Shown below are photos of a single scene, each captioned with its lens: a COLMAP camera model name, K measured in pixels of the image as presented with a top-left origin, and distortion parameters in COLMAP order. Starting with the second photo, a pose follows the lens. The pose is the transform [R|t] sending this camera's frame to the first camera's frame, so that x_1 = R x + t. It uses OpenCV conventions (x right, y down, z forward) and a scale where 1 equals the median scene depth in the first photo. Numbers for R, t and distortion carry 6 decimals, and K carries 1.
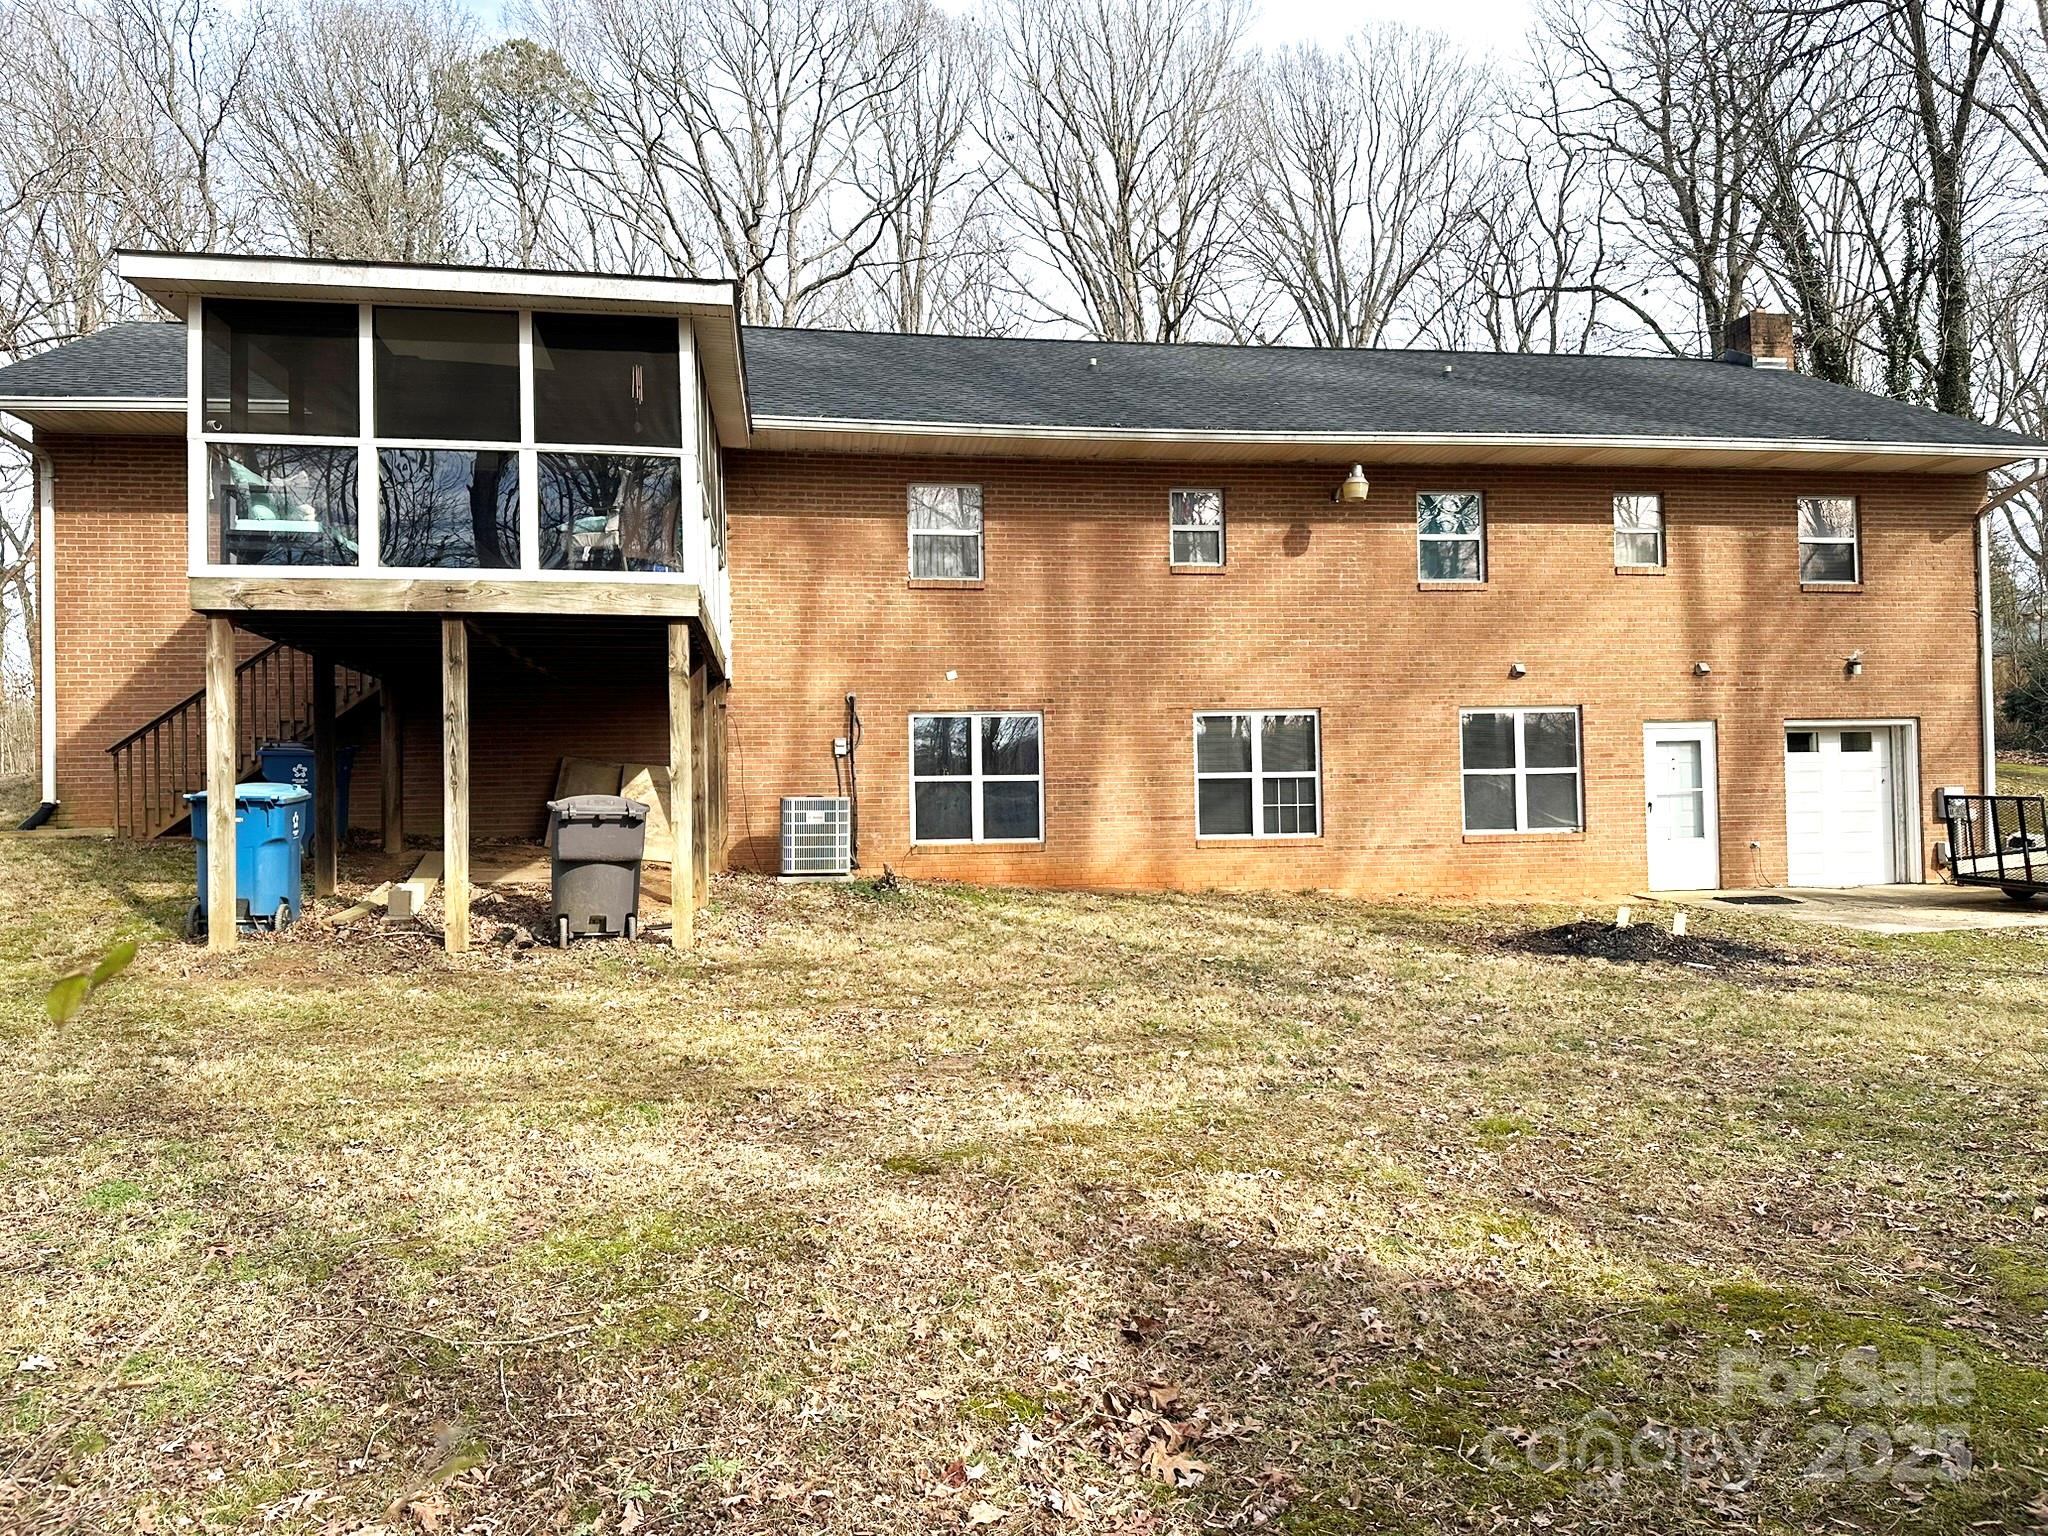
lens RADIAL K [[1422.2, 0, 1032.1], [0, 1422.2, 799.6], [0, 0, 1]] dist [0.097657, -0.149822]
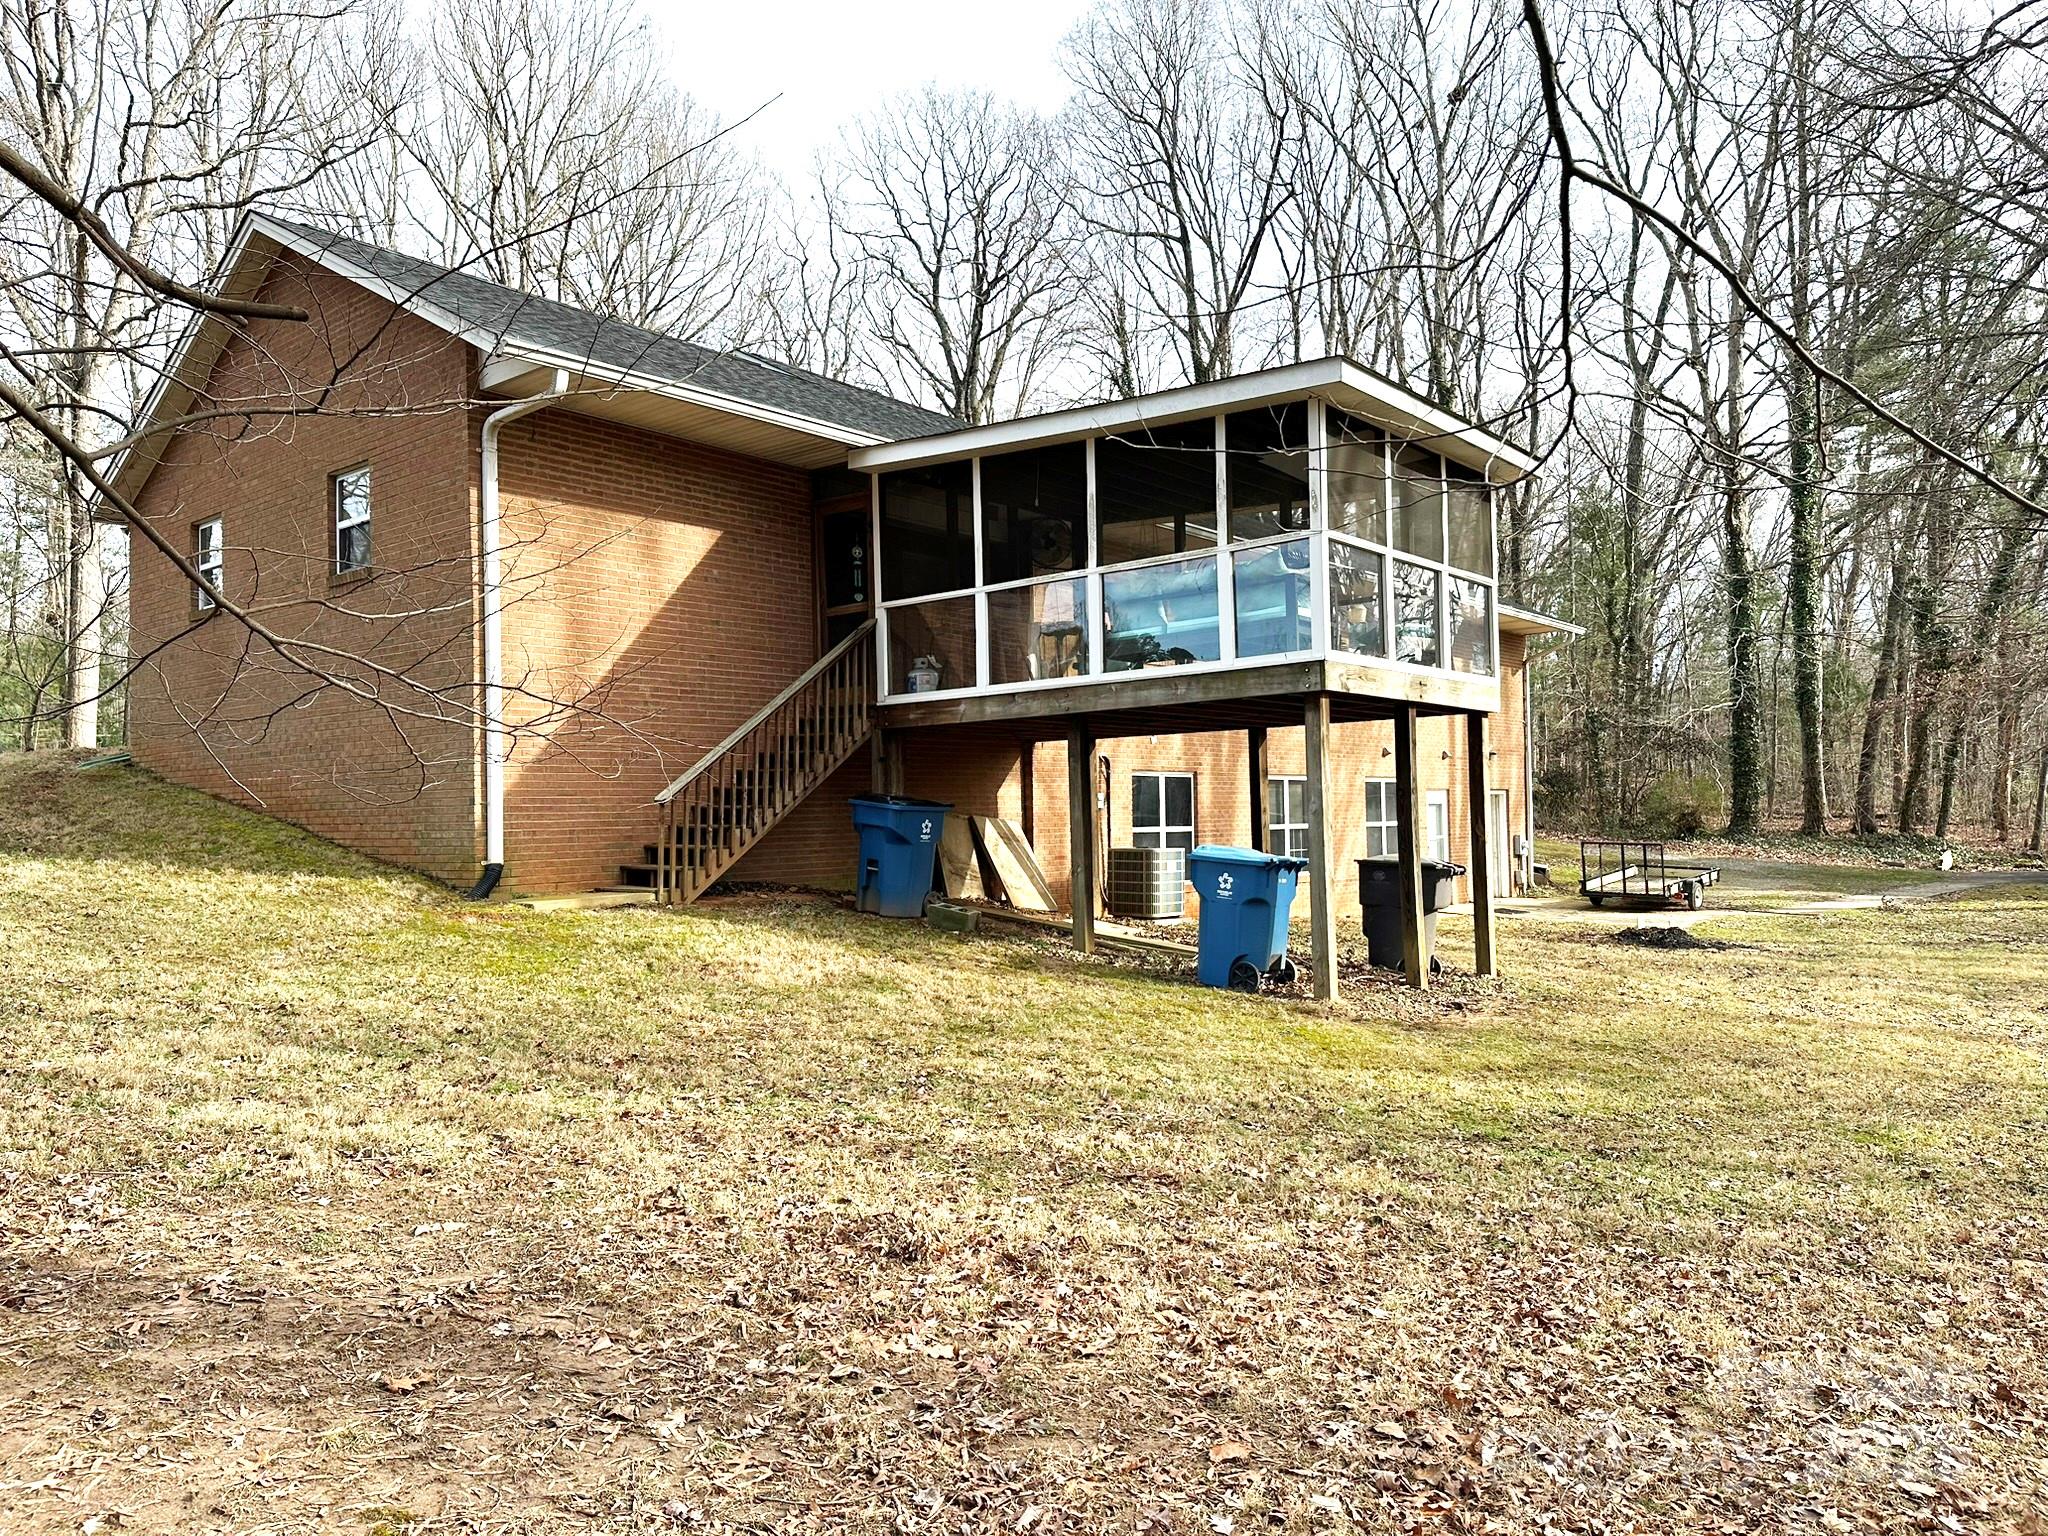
lens RADIAL K [[1422.2, 0, 1032.1], [0, 1422.2, 799.6], [0, 0, 1]] dist [0.097657, -0.149822]
pose [[0.747360, 0.014529, 0.664261, -0.822909], [-0.000483, 0.999773, -0.021323, -0.013431], [-0.664419, 0.015615, 0.747197, 0.193941]]
